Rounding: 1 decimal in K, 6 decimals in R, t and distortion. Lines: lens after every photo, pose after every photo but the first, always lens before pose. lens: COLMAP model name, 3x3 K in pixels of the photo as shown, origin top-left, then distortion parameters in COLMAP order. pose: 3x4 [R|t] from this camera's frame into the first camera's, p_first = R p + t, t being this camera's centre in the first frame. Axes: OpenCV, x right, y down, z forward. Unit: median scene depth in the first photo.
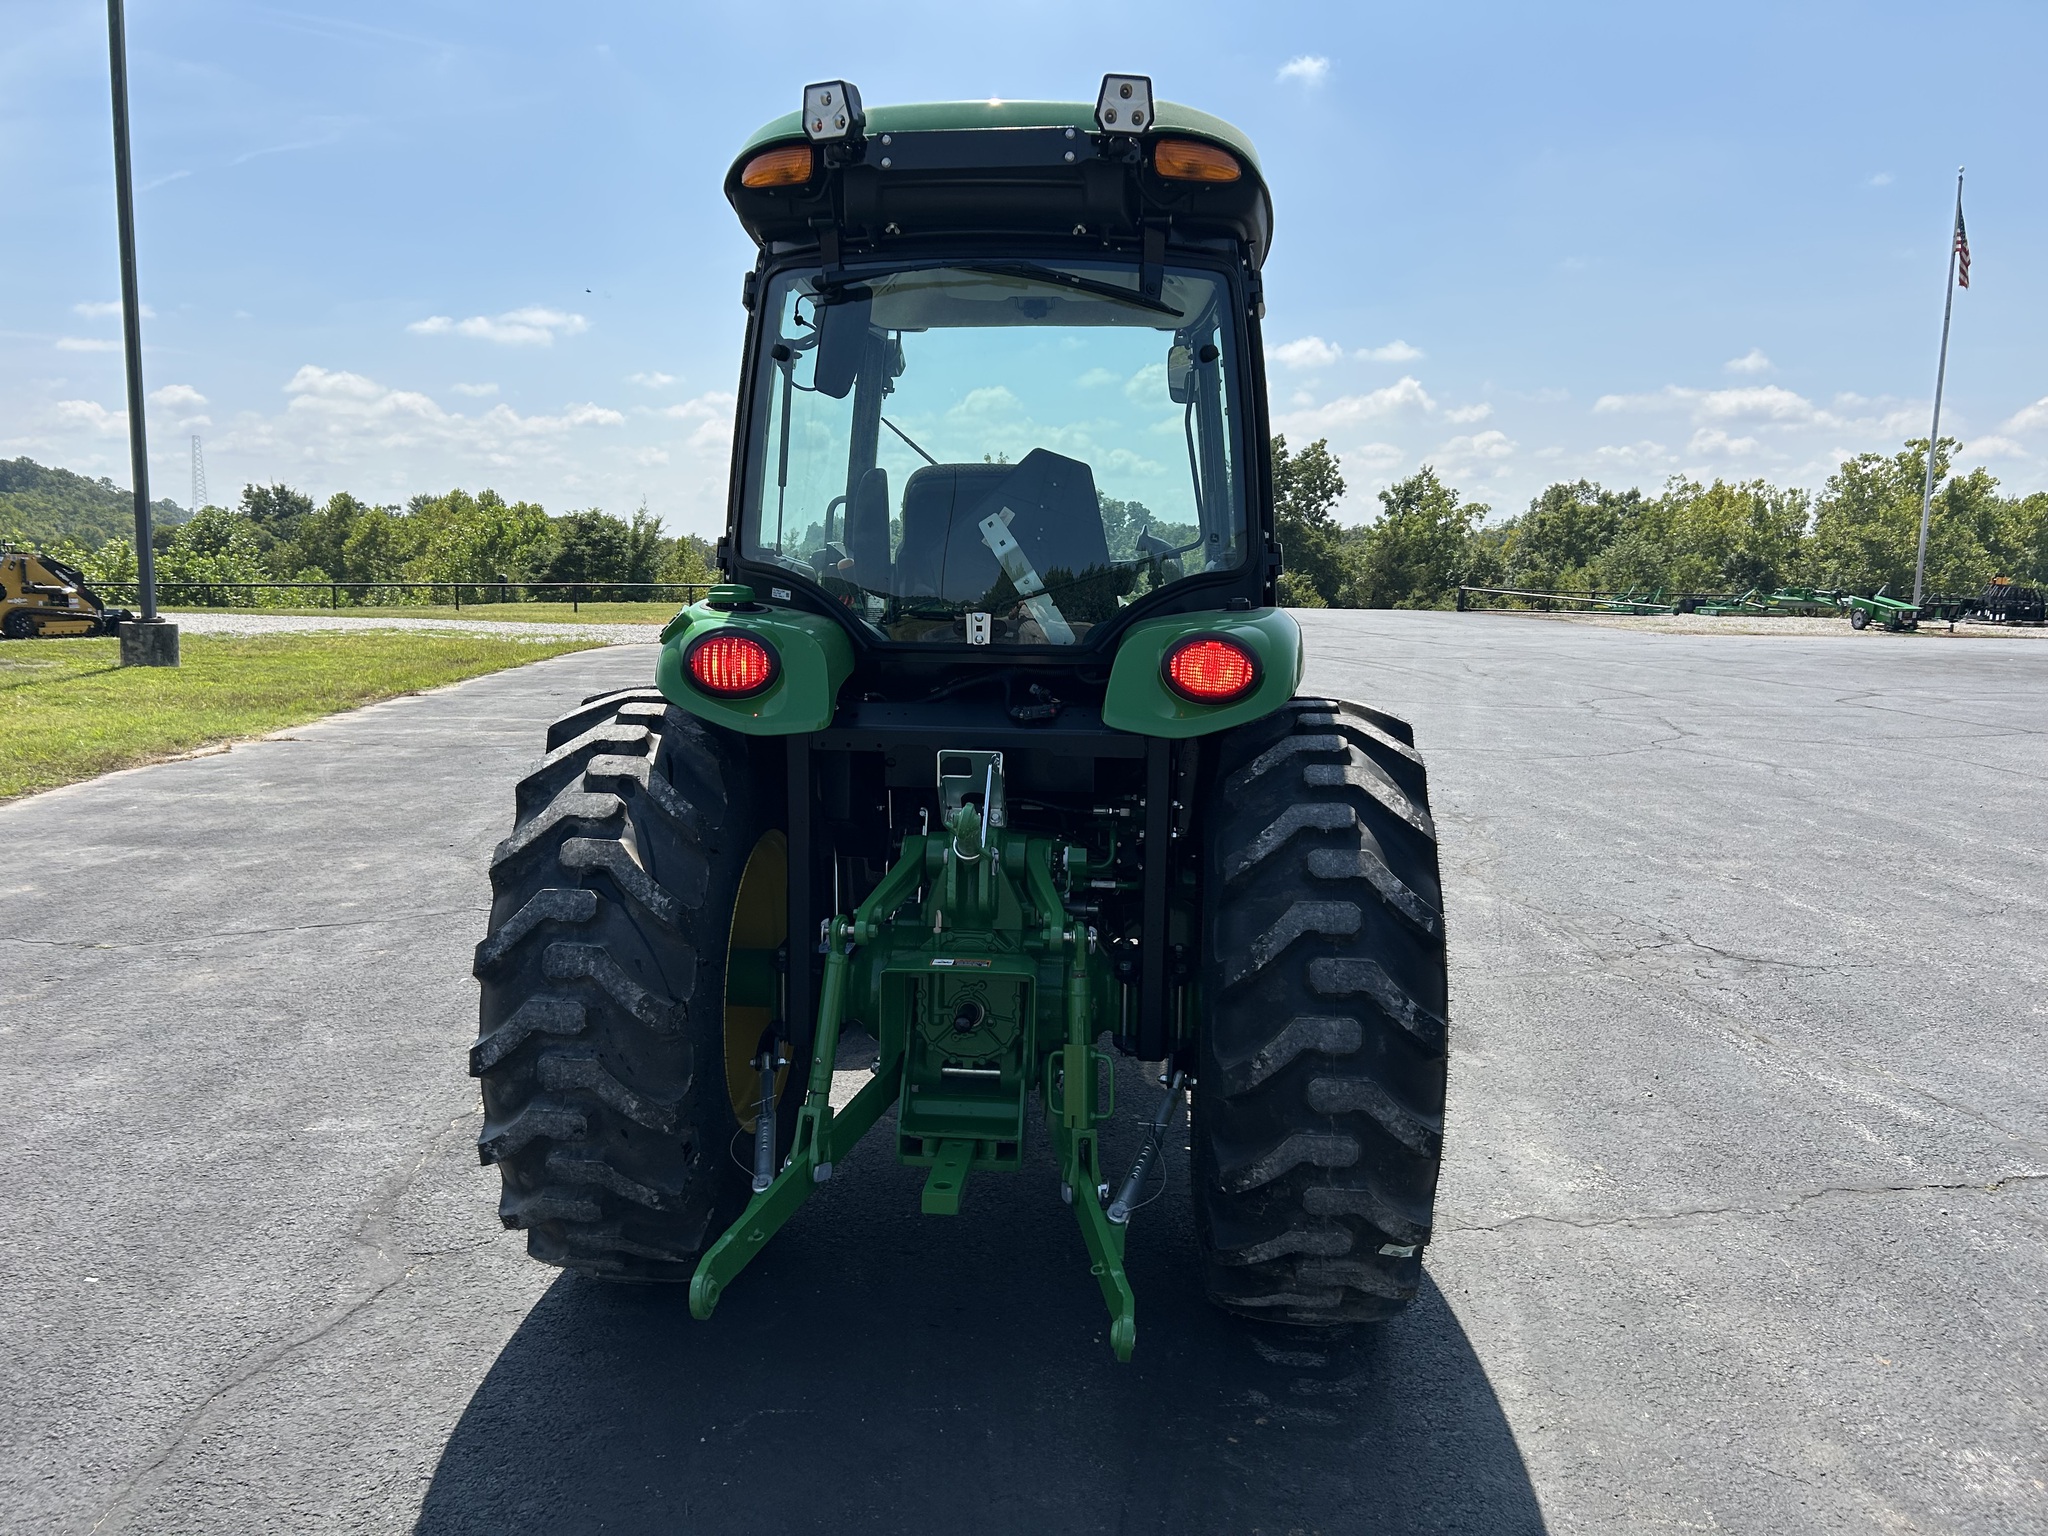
lens RADIAL K [[1539.8, 0, 1028.3], [0, 1539.8, 755.9], [0, 0, 1]] dist [0.062364, -0.068391]
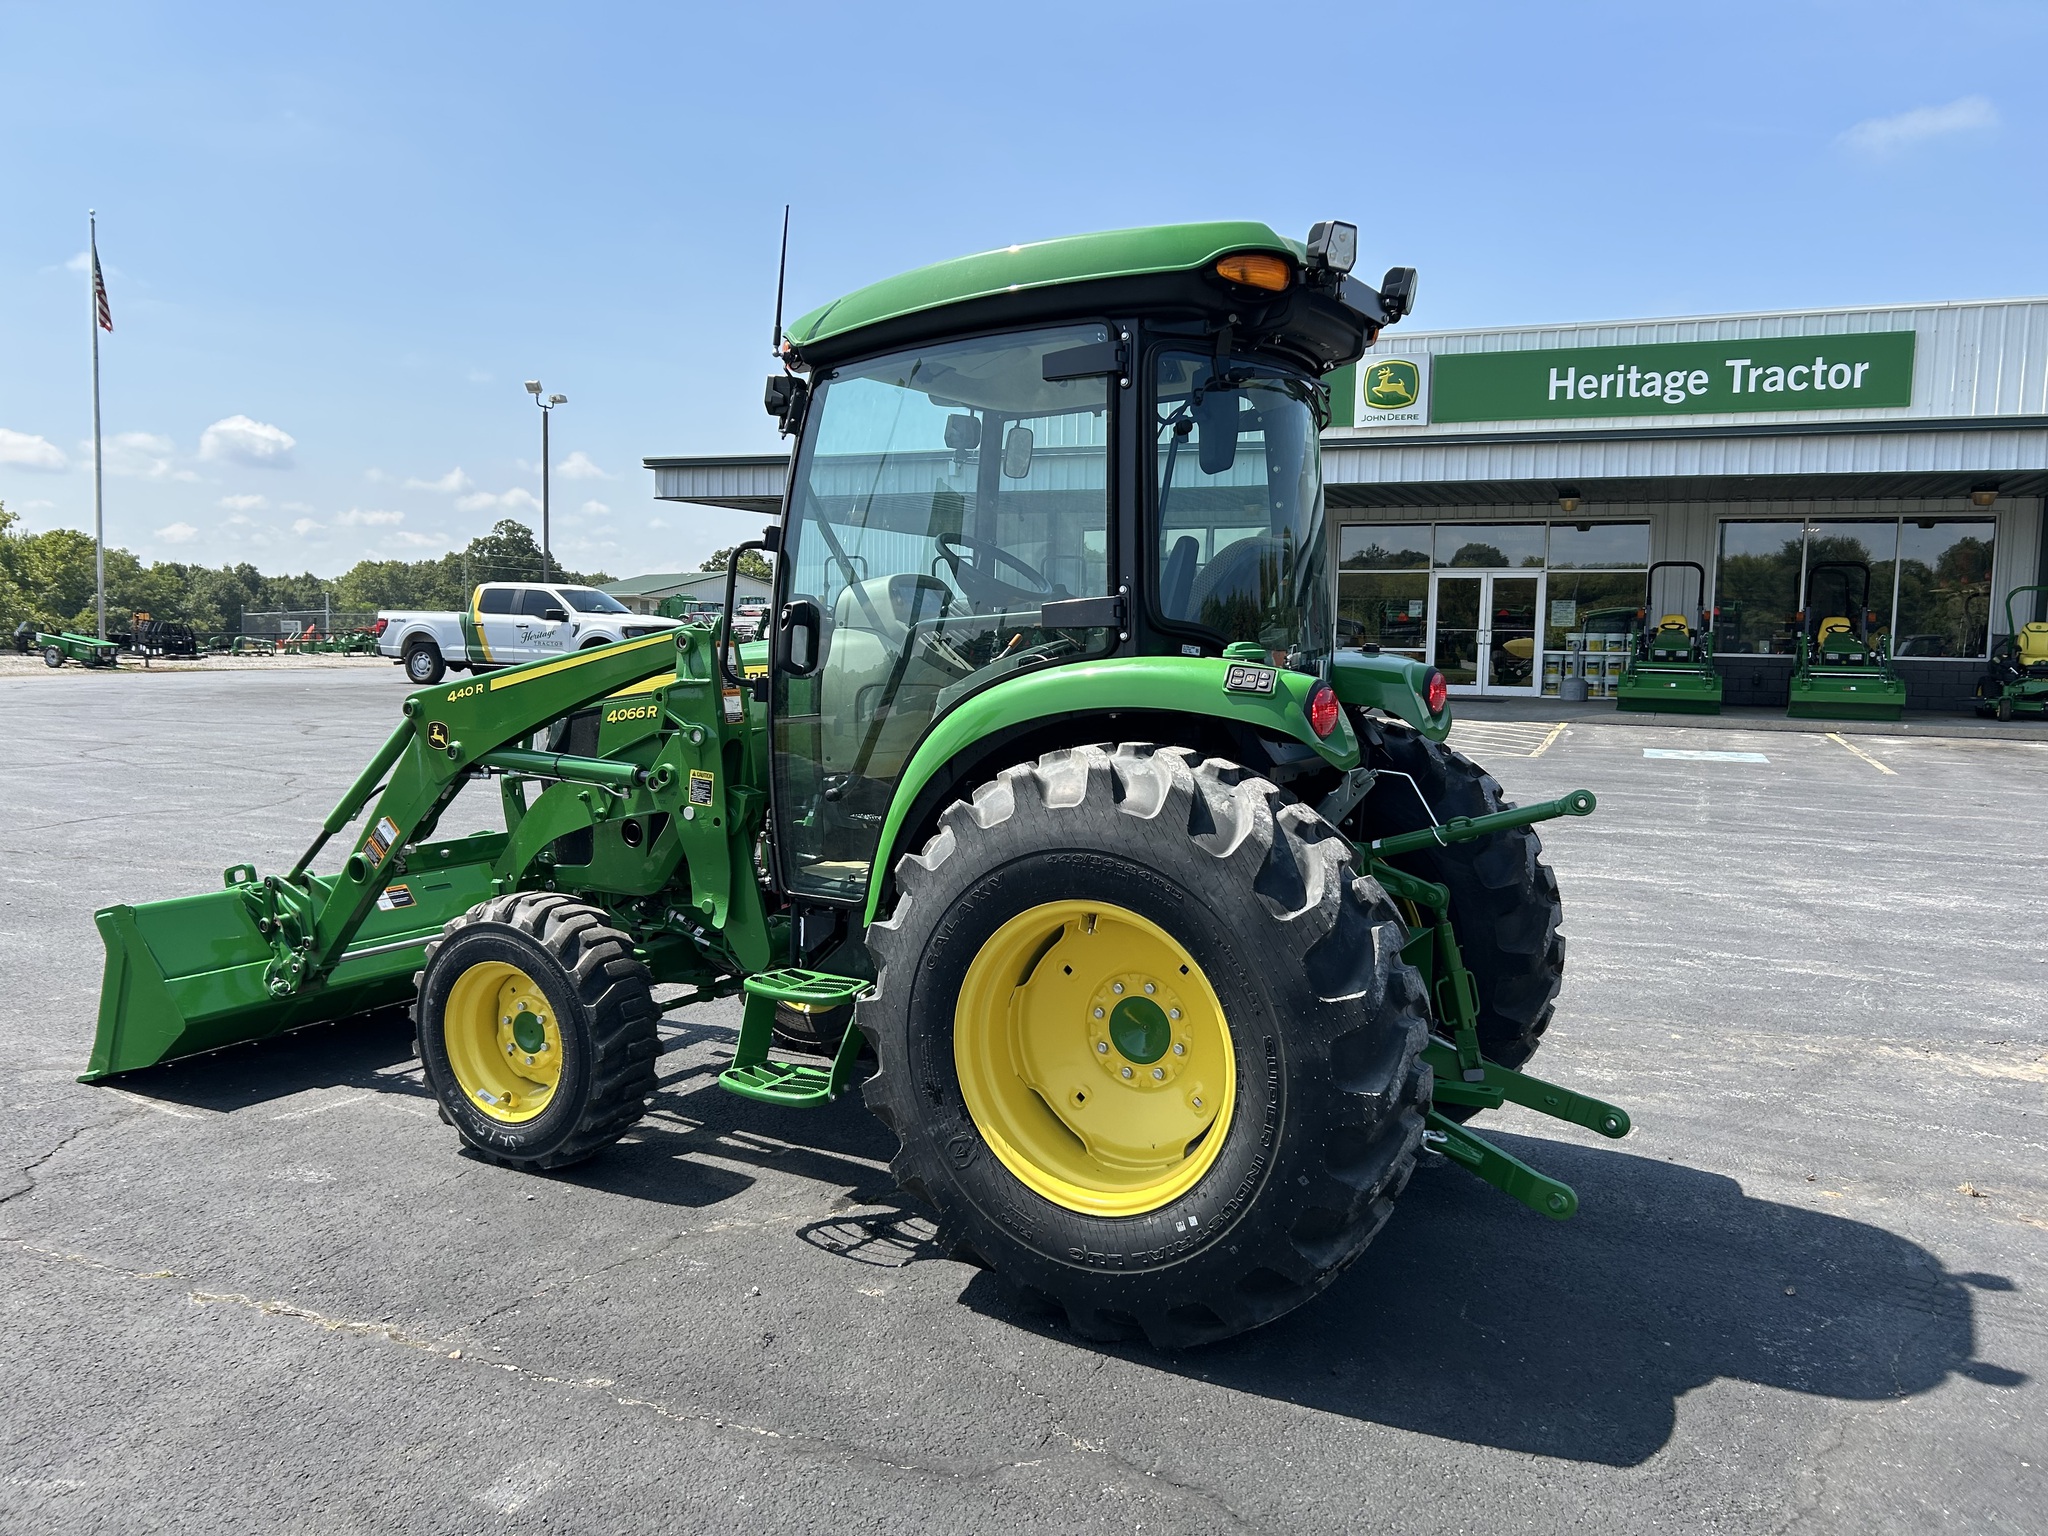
lens RADIAL K [[1539.8, 0, 1027.6], [0, 1539.8, 749.2], [0, 0, 1]] dist [0.062364, -0.068391]
pose [[0.405494, -0.083649, 0.910262, -0.105791], [0.107170, 0.993287, 0.043538, -0.008437], [-0.907793, 0.079899, 0.411737, 0.059195]]
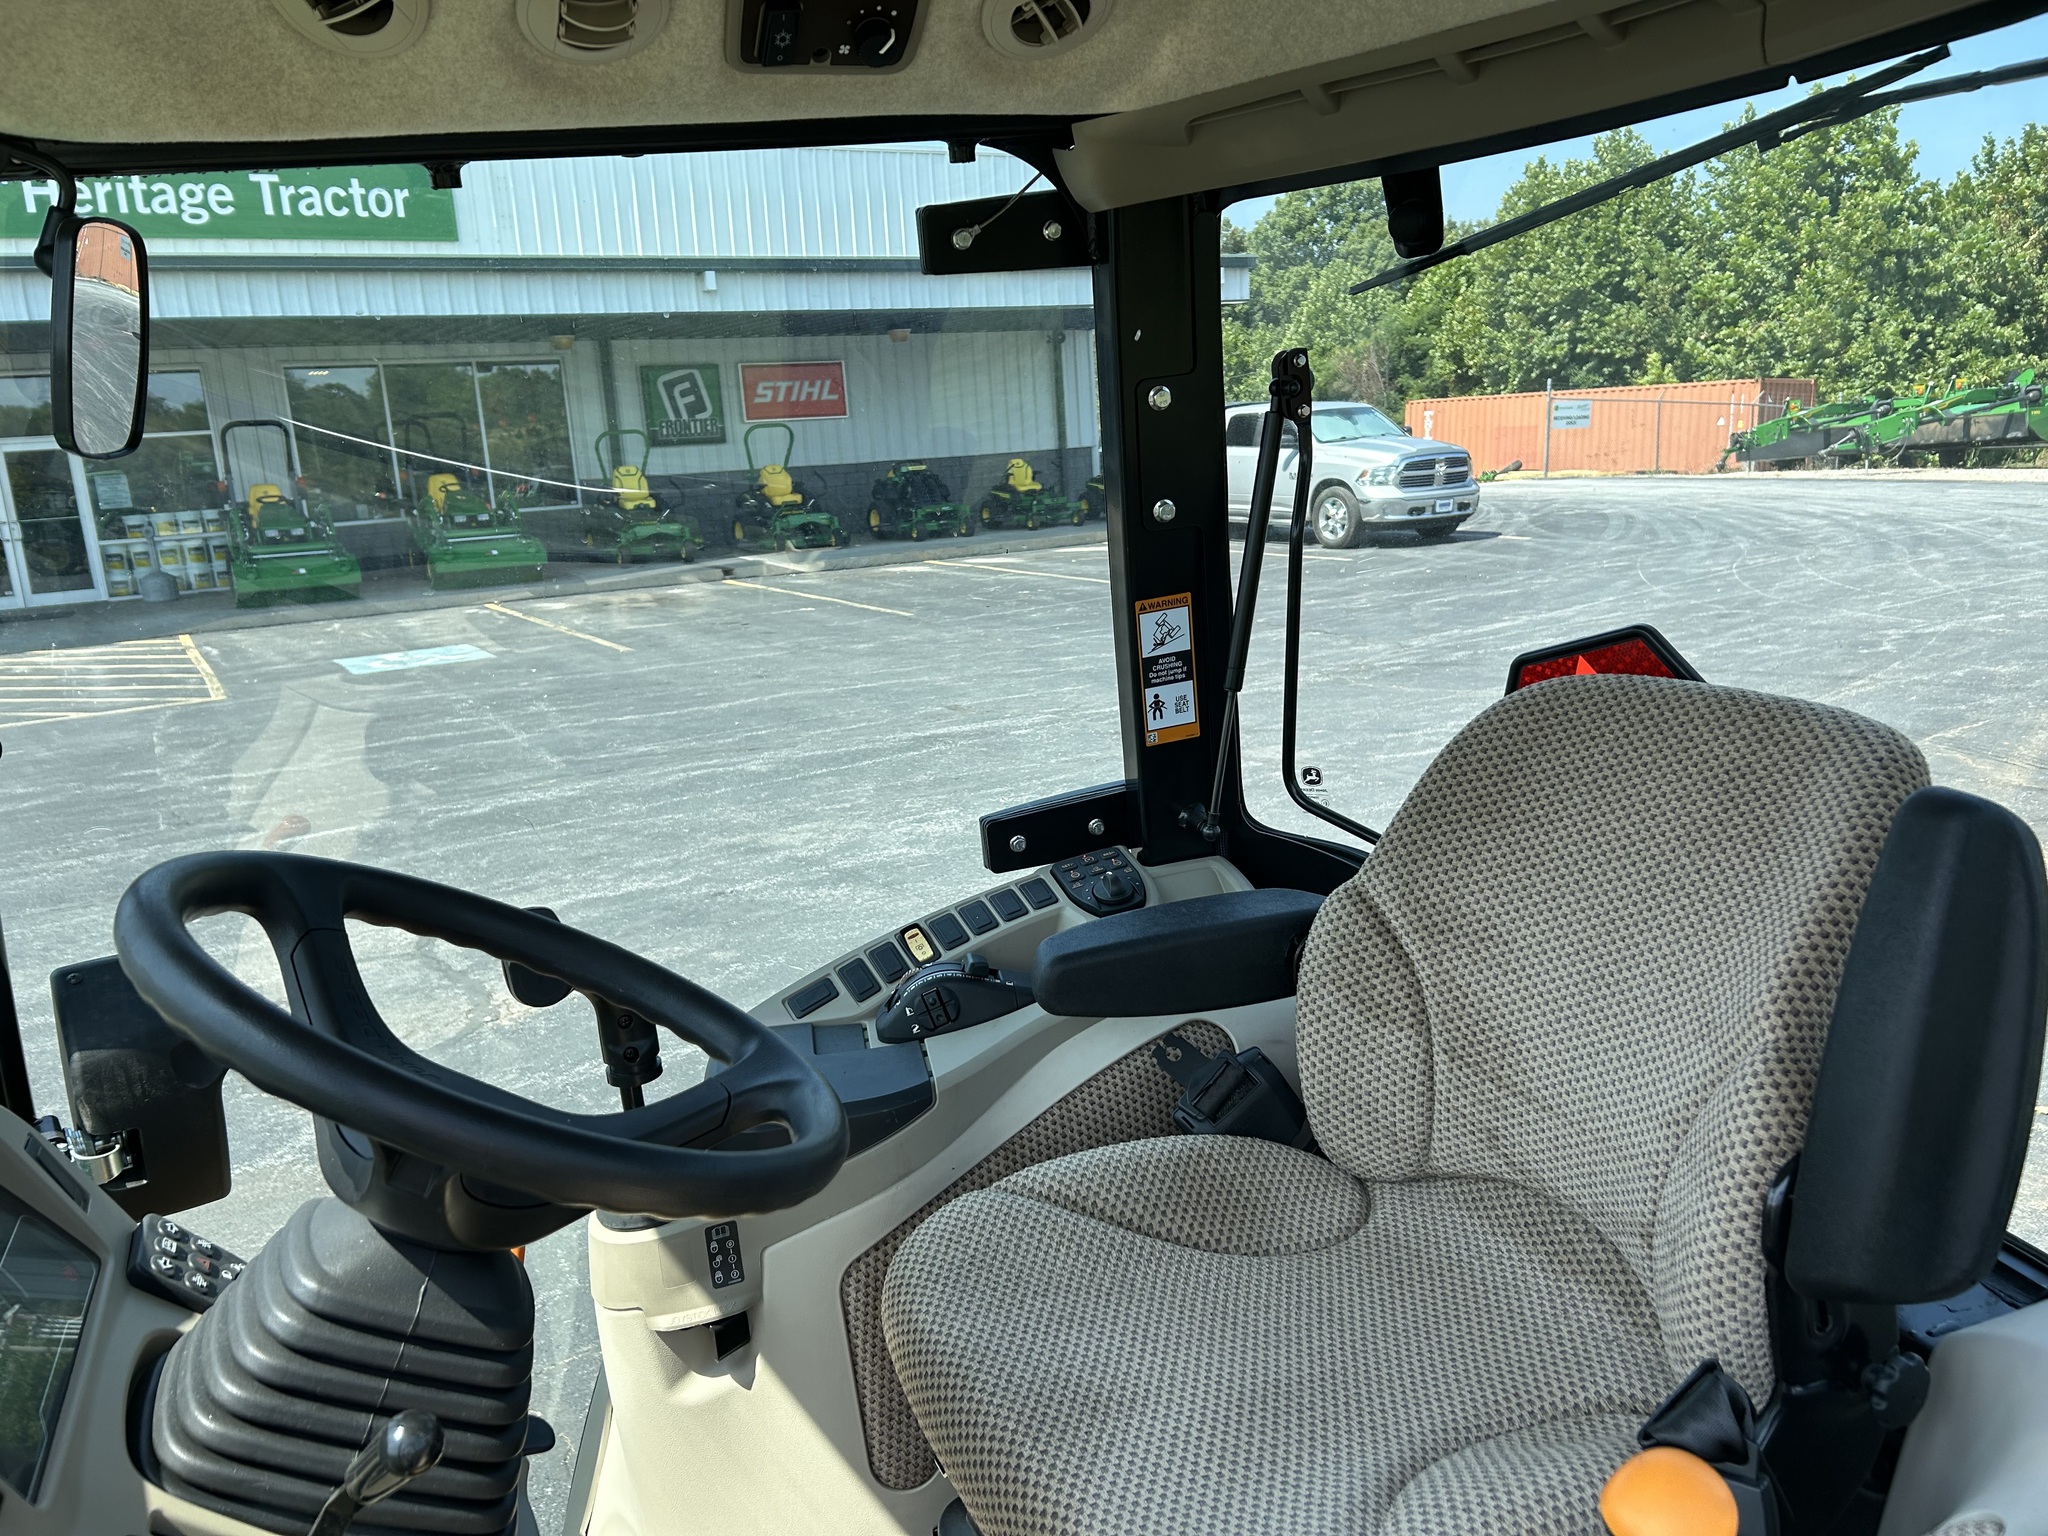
lens RADIAL K [[1539.8, 0, 1023.2], [0, 1539.8, 779.1], [0, 0, 1]] dist [0.062364, -0.068391]
pose [[-0.483624, -0.180545, 0.856453, -0.021023], [0.165148, 0.942097, 0.291856, -0.025338], [-0.859555, 0.282590, -0.425804, 0.110116]]
